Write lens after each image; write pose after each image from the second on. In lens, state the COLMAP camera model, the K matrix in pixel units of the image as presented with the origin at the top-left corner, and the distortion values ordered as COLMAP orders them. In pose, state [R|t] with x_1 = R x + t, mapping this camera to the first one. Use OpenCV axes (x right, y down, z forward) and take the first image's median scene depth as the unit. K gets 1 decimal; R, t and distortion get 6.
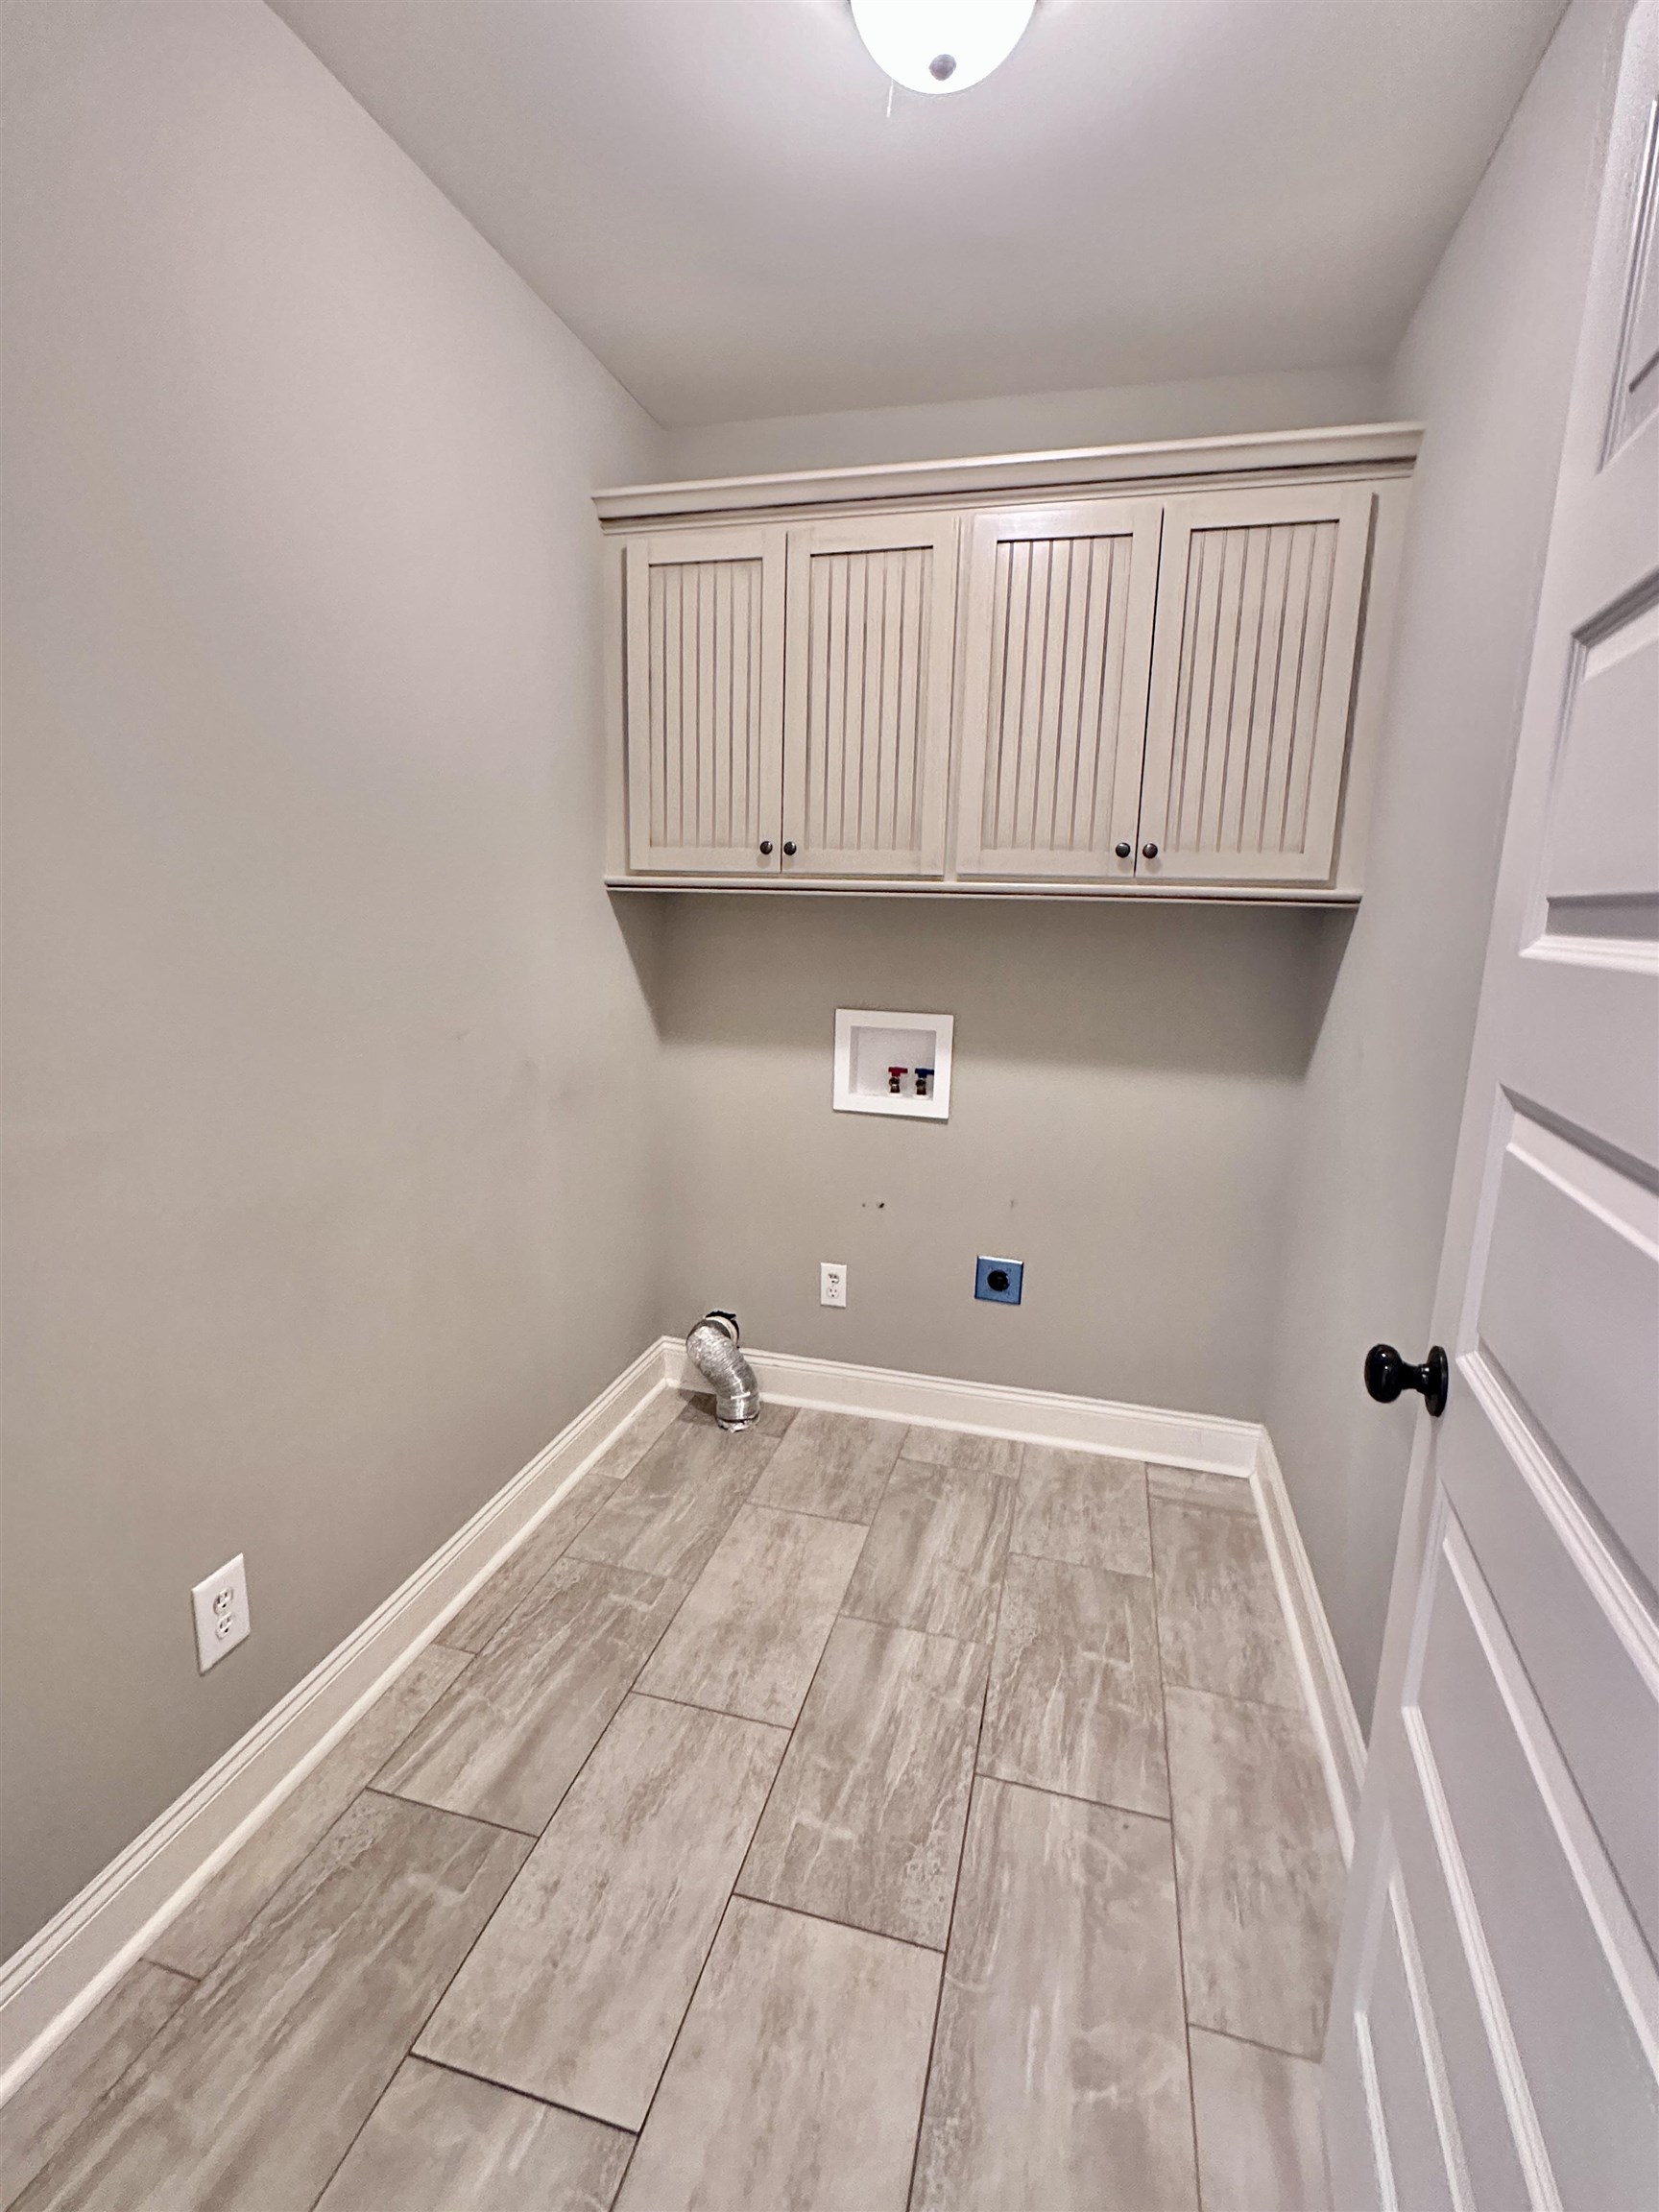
lens RADIAL K [[1040.3, 0, 836.4], [0, 1040.3, 1106.7], [0, 0, 1]] dist [0.001334, 0.000213]
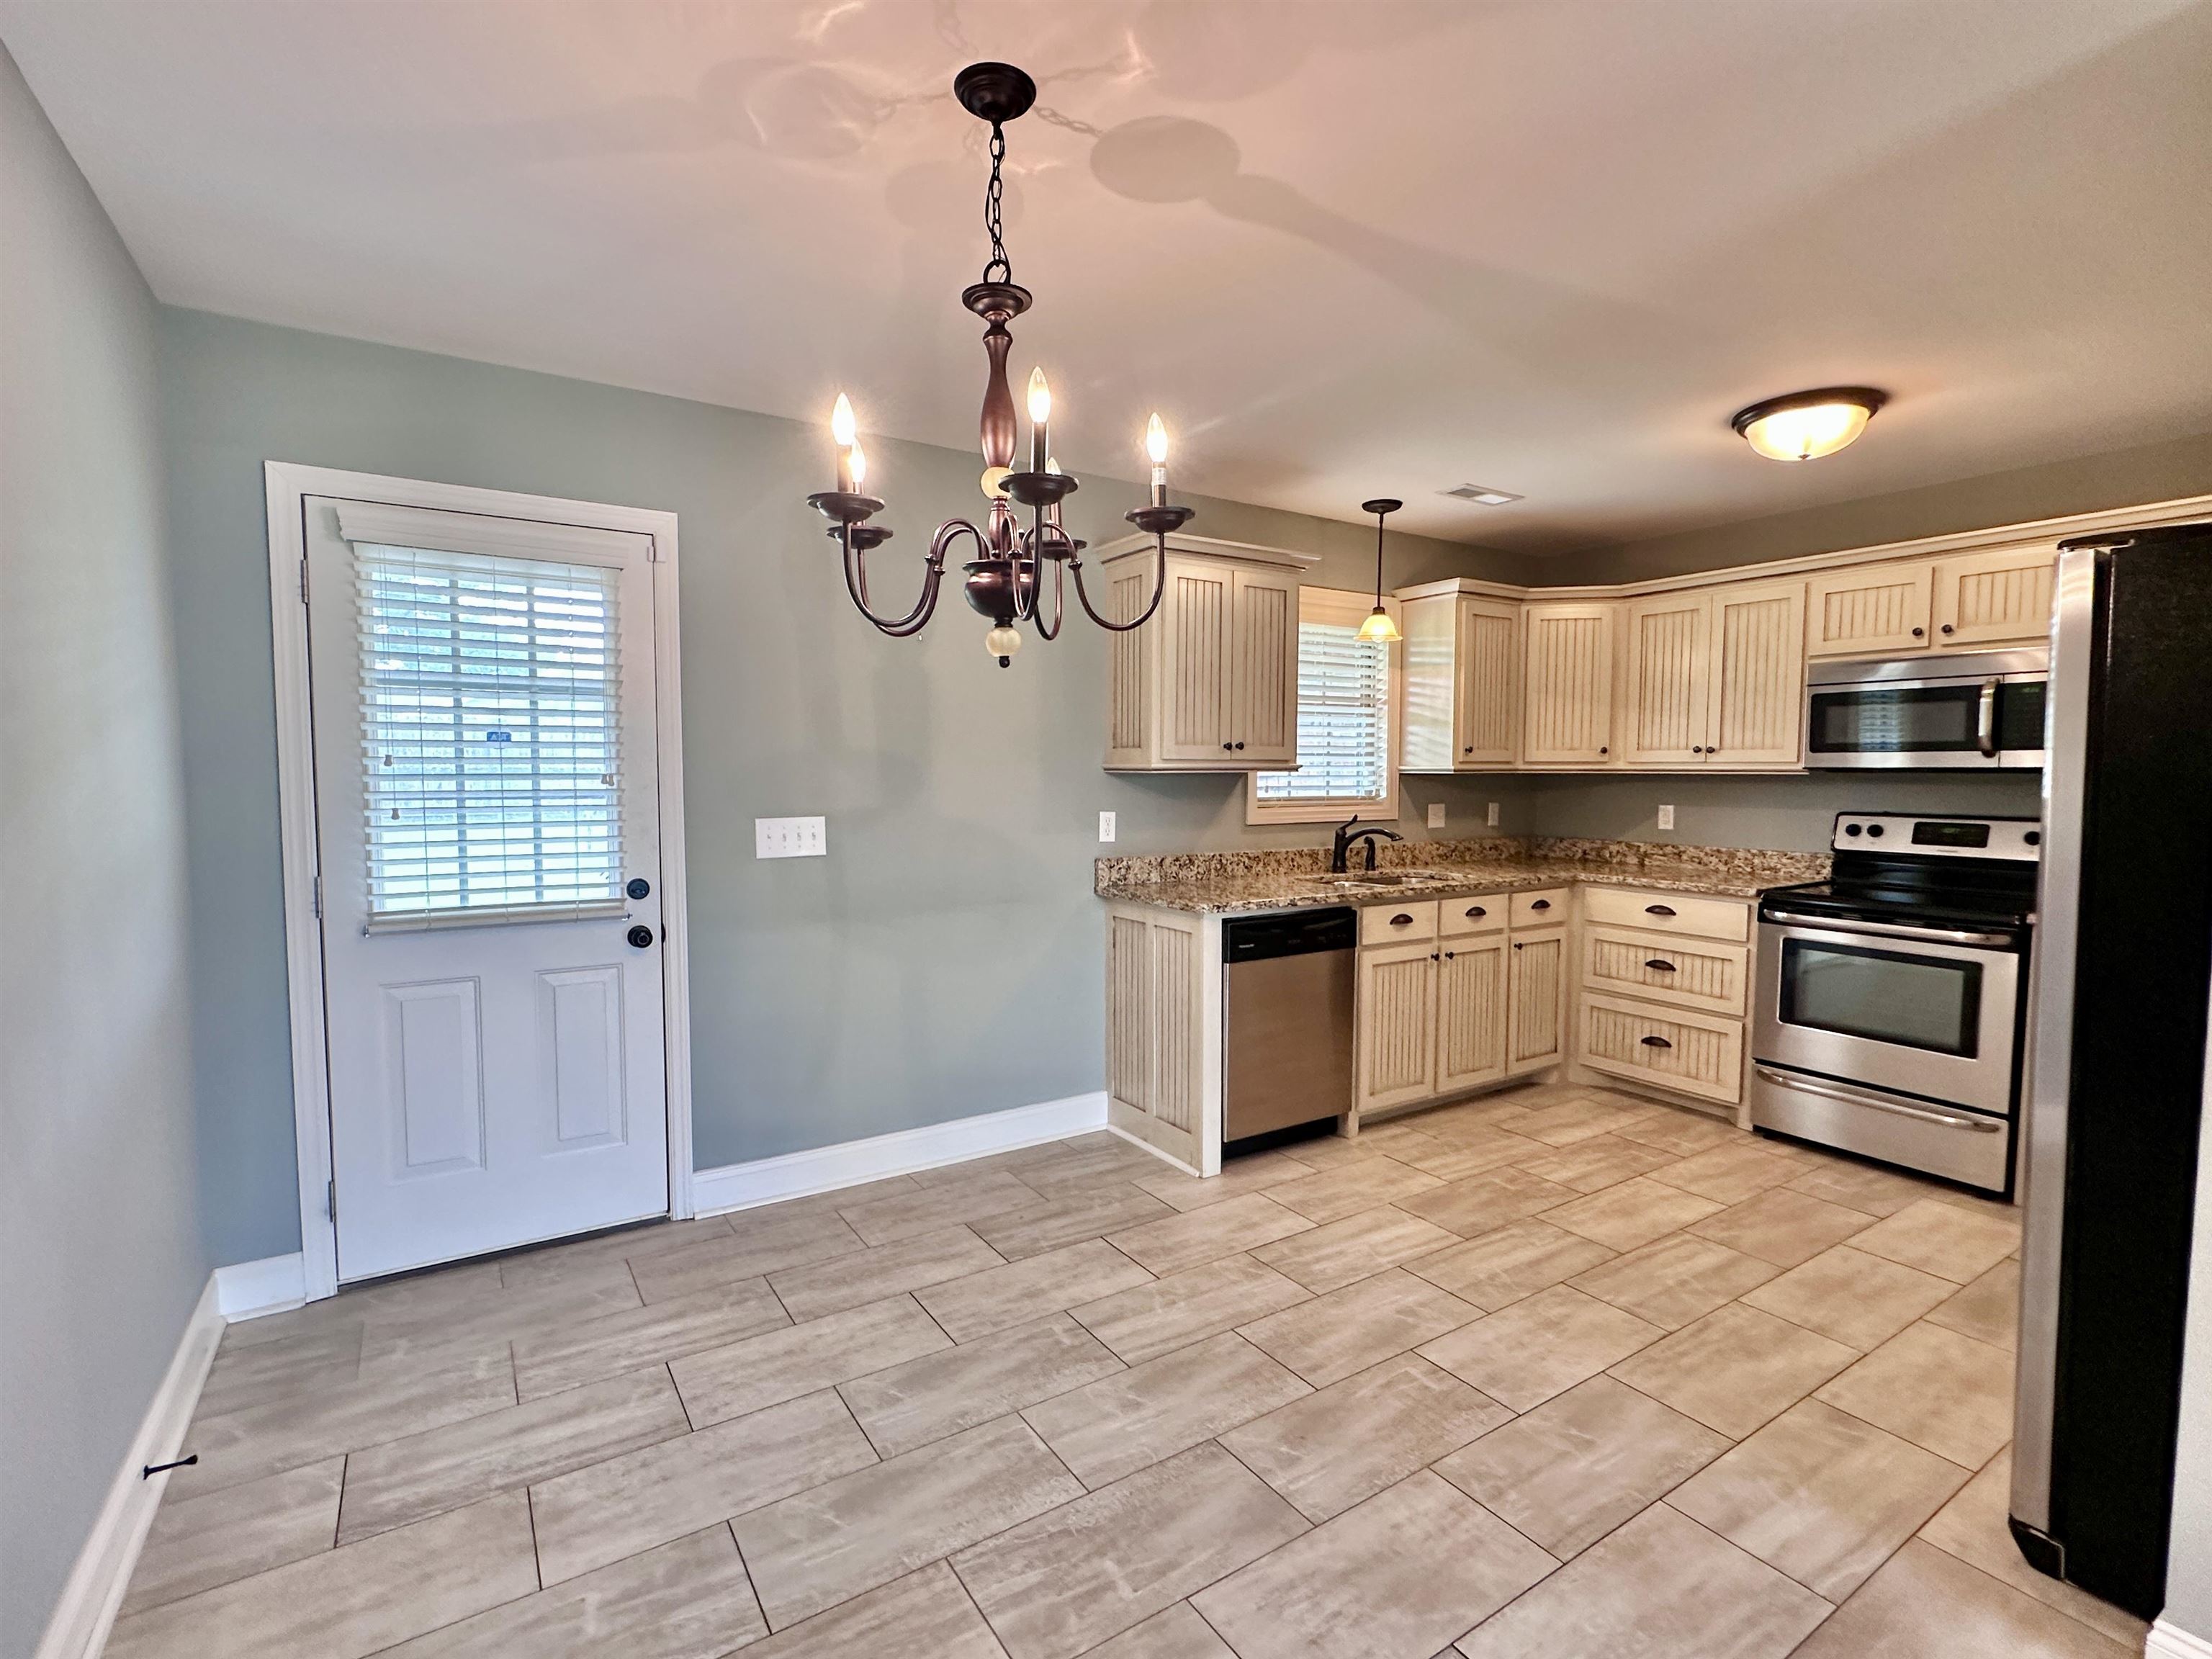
lens RADIAL K [[1040.3, 0, 1105.8], [0, 1040.3, 828.8], [0, 0, 1]] dist [0.001334, 0.000213]
pose [[0.754899, 0.018781, -0.655573, 0.386308], [-0.118032, 0.987159, -0.107636, 0.016495], [0.645133, 0.158633, 0.747422, -0.061255]]
